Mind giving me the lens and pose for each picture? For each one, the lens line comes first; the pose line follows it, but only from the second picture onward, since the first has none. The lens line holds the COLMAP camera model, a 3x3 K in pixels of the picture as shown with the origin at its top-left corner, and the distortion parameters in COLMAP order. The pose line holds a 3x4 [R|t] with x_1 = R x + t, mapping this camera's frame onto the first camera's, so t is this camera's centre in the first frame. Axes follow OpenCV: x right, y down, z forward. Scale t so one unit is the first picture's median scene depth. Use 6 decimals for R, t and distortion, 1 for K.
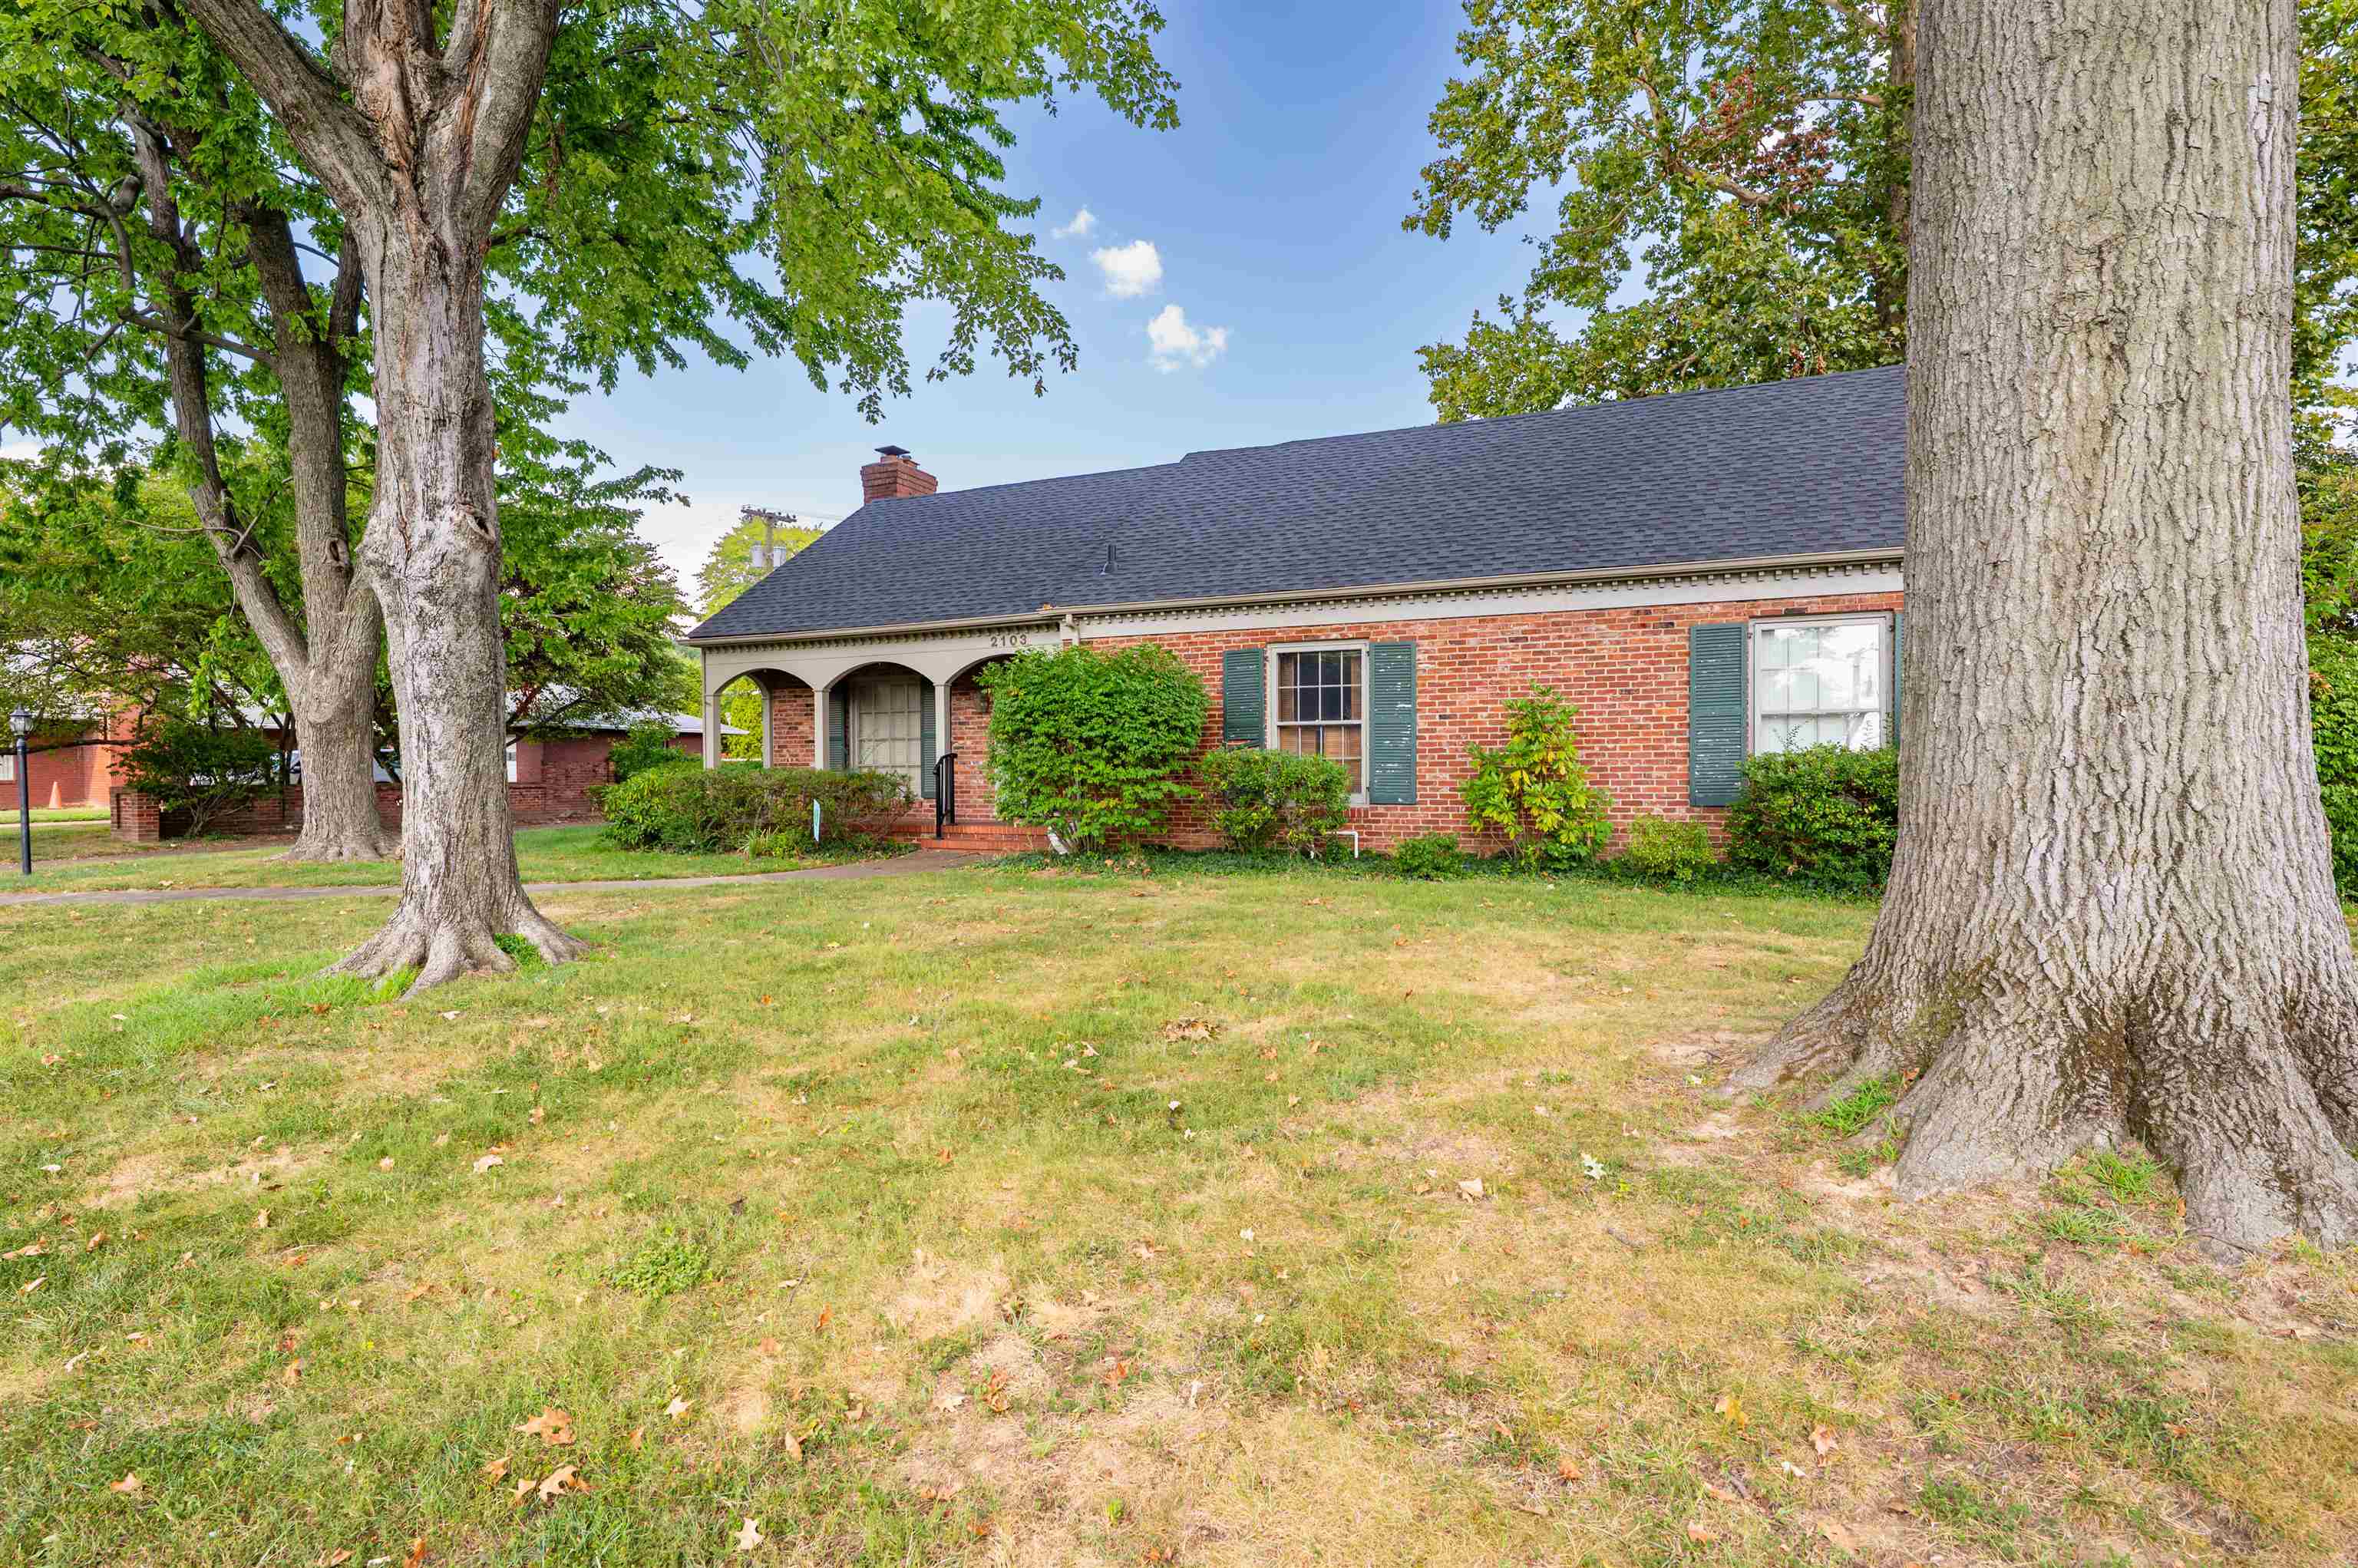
lens RADIAL K [[1137.8, 0, 1175.3], [0, 1137.8, 781.6], [0, 0, 1]] dist [0.004861, -0.000050]
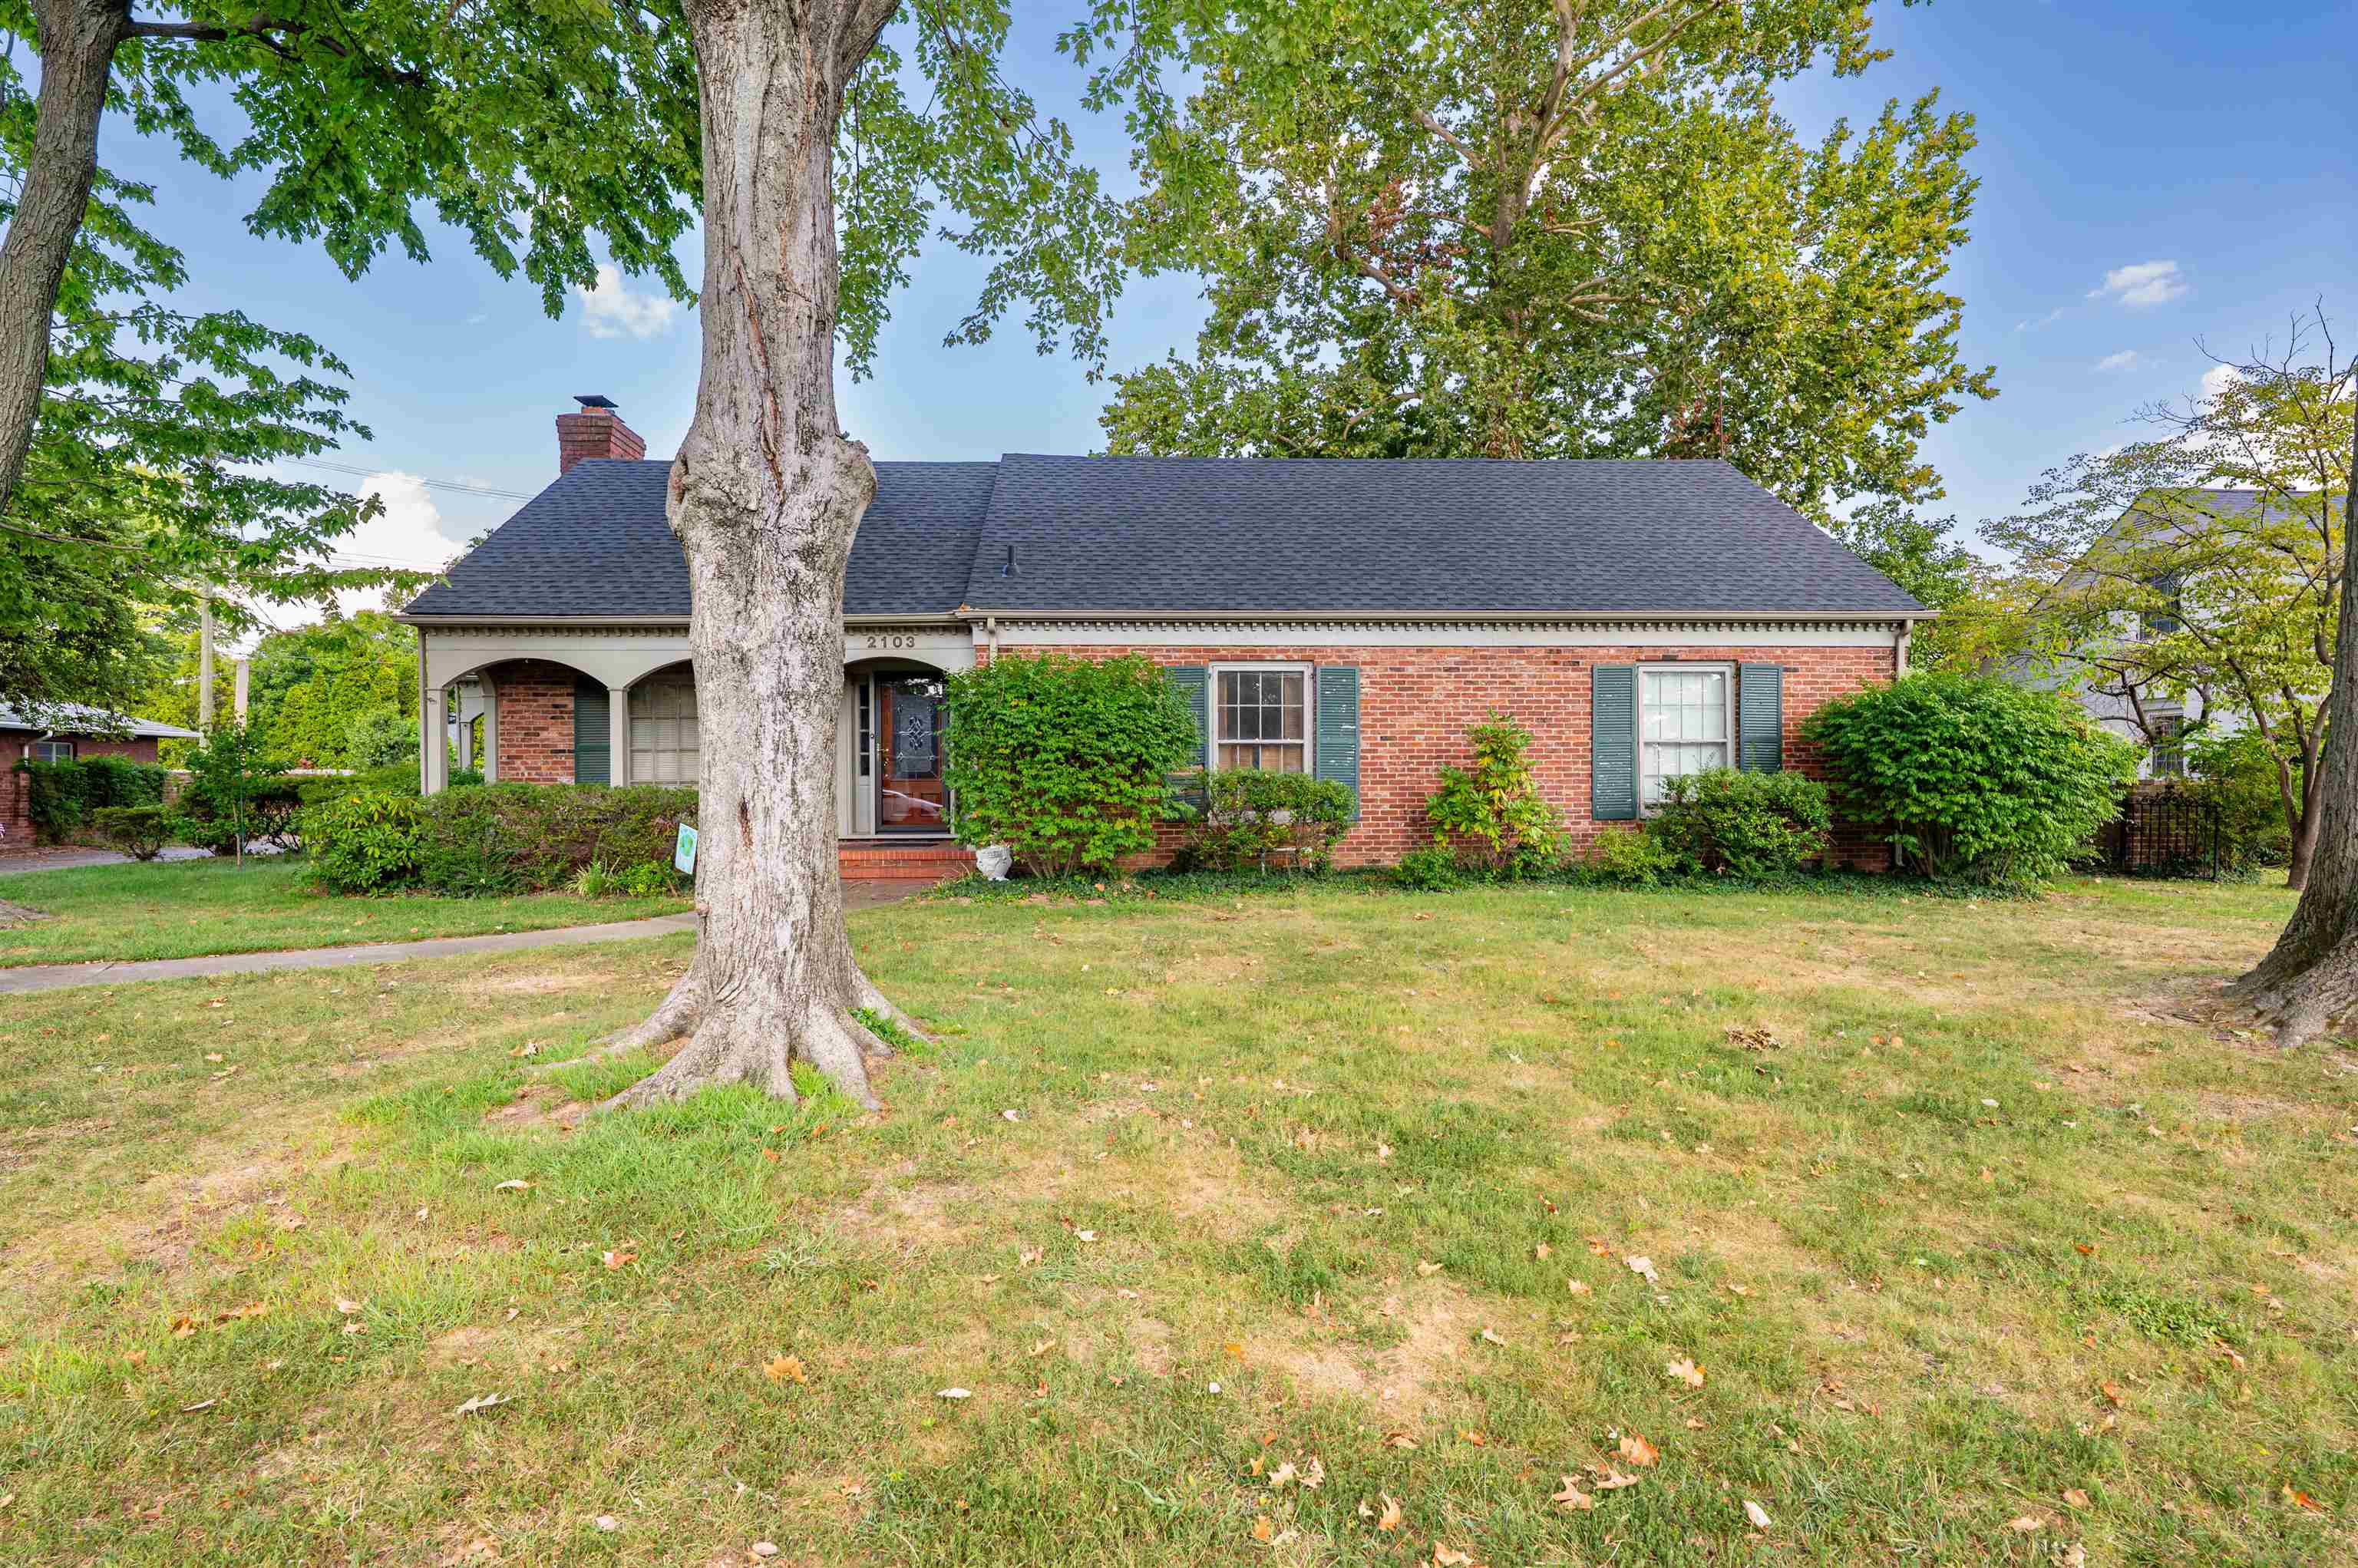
lens RADIAL K [[1137.8, 0, 1177.0], [0, 1137.8, 786.2], [0, 0, 1]] dist [0.004861, -0.000050]
pose [[0.900296, 0.000705, 0.435278, -0.400159], [0.003235, 0.999960, -0.008312, -0.003795], [-0.435266, 0.008892, 0.900258, 0.123180]]
